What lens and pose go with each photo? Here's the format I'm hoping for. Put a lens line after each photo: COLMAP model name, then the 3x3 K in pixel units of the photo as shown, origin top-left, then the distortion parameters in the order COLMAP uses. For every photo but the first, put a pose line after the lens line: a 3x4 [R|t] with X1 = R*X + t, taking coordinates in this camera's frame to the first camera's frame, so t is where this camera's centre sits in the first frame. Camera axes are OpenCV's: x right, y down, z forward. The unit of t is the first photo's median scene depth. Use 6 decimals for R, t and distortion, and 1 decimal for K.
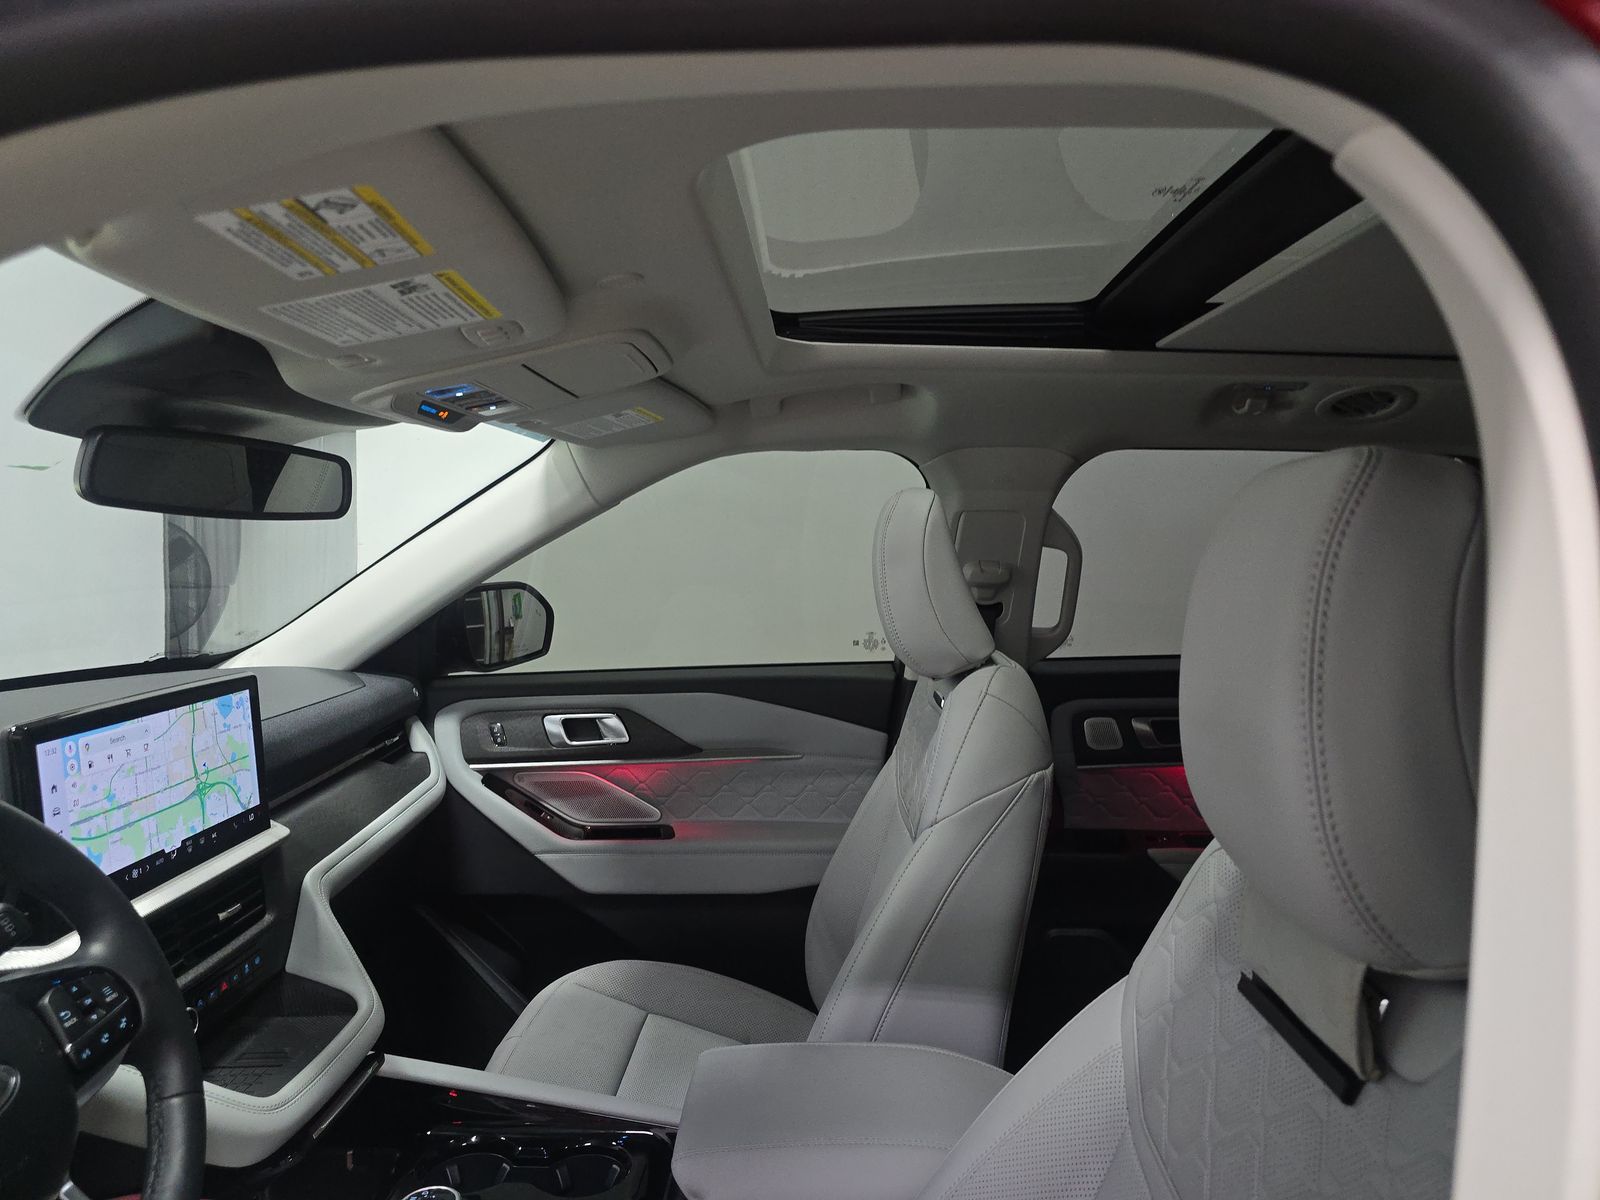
lens RADIAL K [[1083.1, 0, 800.0], [0, 1083.1, 600.0], [0, 0, 1]] dist [0.020036, 0.000203]
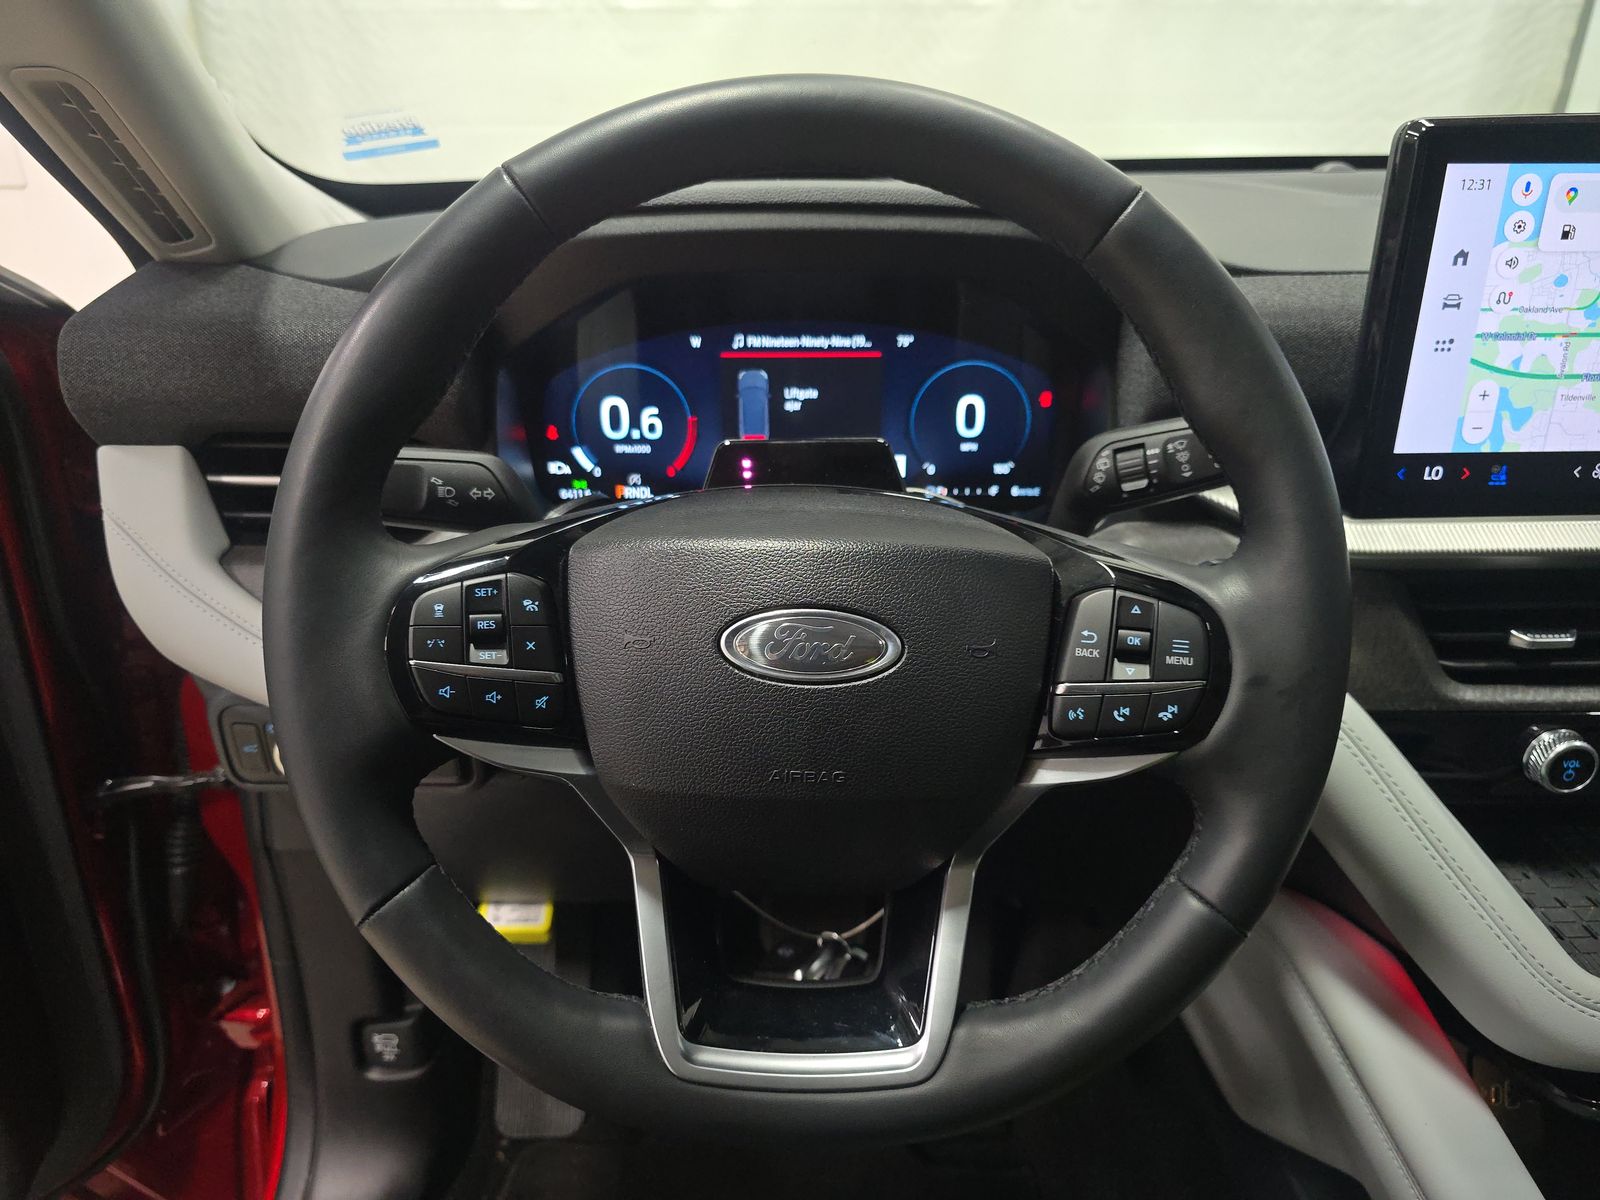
lens RADIAL K [[1315.6, 0, 800.0], [0, 1315.6, 600.0], [0, 0, 1]] dist [-0.009178, -0.009552]
pose [[0.021596, 0.522768, -0.852202, -0.046583], [-0.045138, 0.852041, 0.521525, -0.000148], [0.998747, 0.027203, 0.041998, 0.439103]]
